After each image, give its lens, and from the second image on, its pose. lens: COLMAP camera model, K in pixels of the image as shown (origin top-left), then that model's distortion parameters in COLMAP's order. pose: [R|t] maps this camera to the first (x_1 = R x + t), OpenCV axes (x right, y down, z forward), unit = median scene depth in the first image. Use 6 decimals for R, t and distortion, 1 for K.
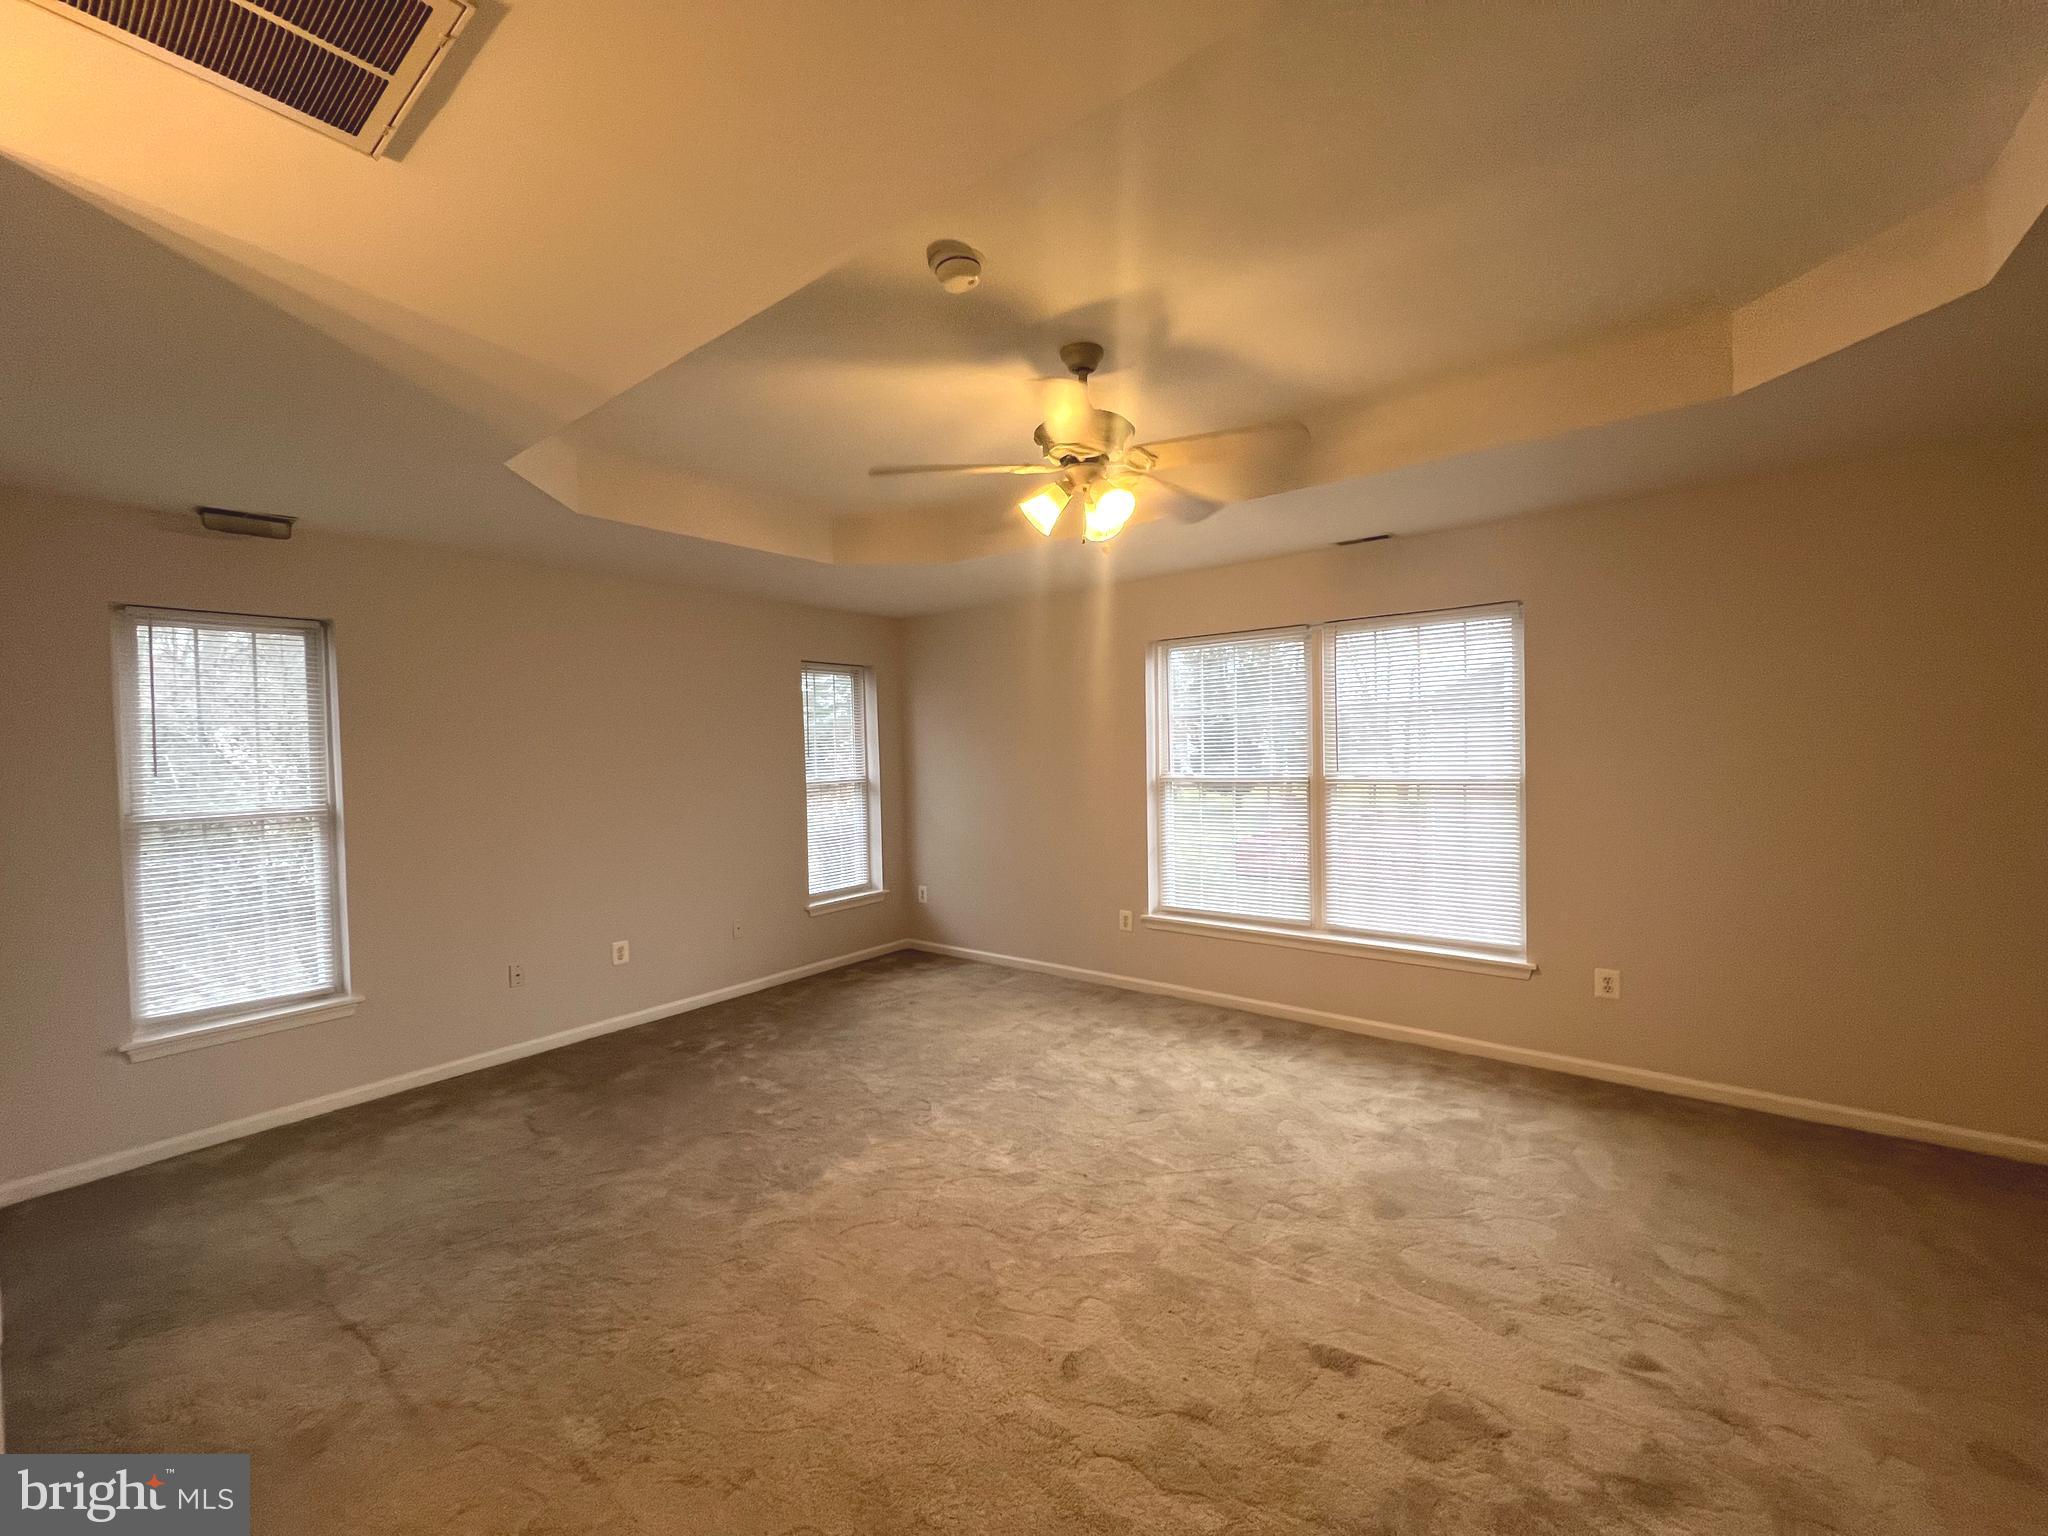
lens RADIAL K [[817.9, 0, 1018.3], [0, 817.9, 766.5], [0, 0, 1]] dist [-0.002073, 0.000610]
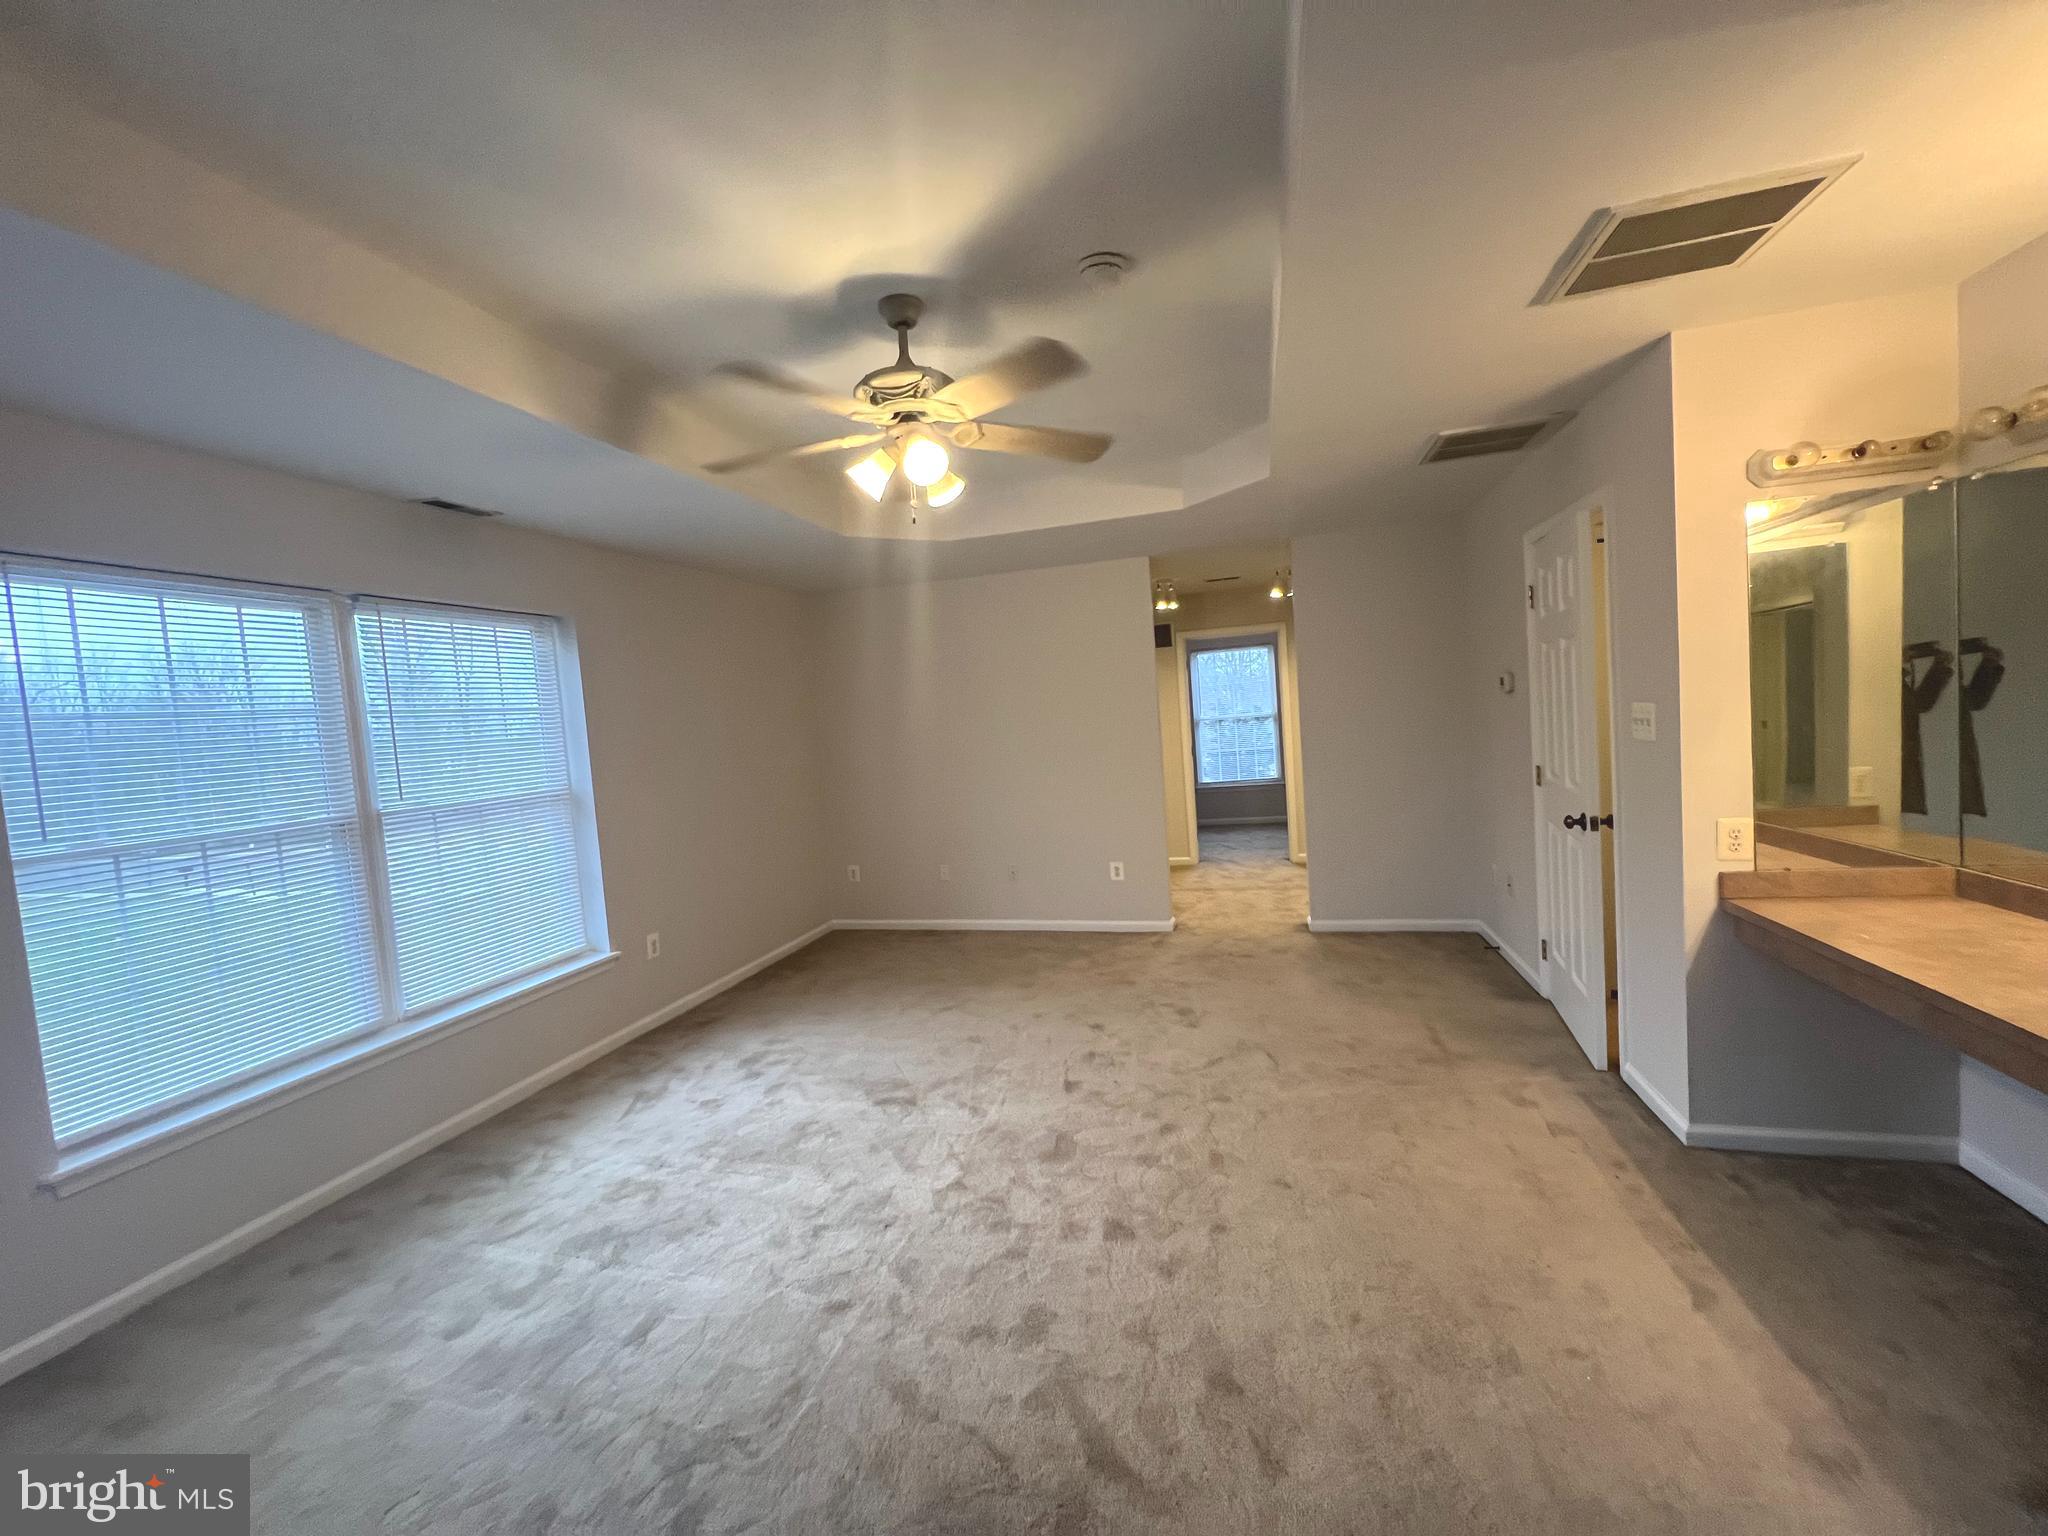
lens RADIAL K [[817.9, 0, 1018.3], [0, 817.9, 766.5], [0, 0, 1]] dist [-0.002073, 0.000610]
pose [[-0.375962, -0.008639, 0.926595, -0.583883], [0.096081, 0.994203, 0.048254, -0.008577], [-0.921640, 0.107170, -0.372952, 0.867410]]
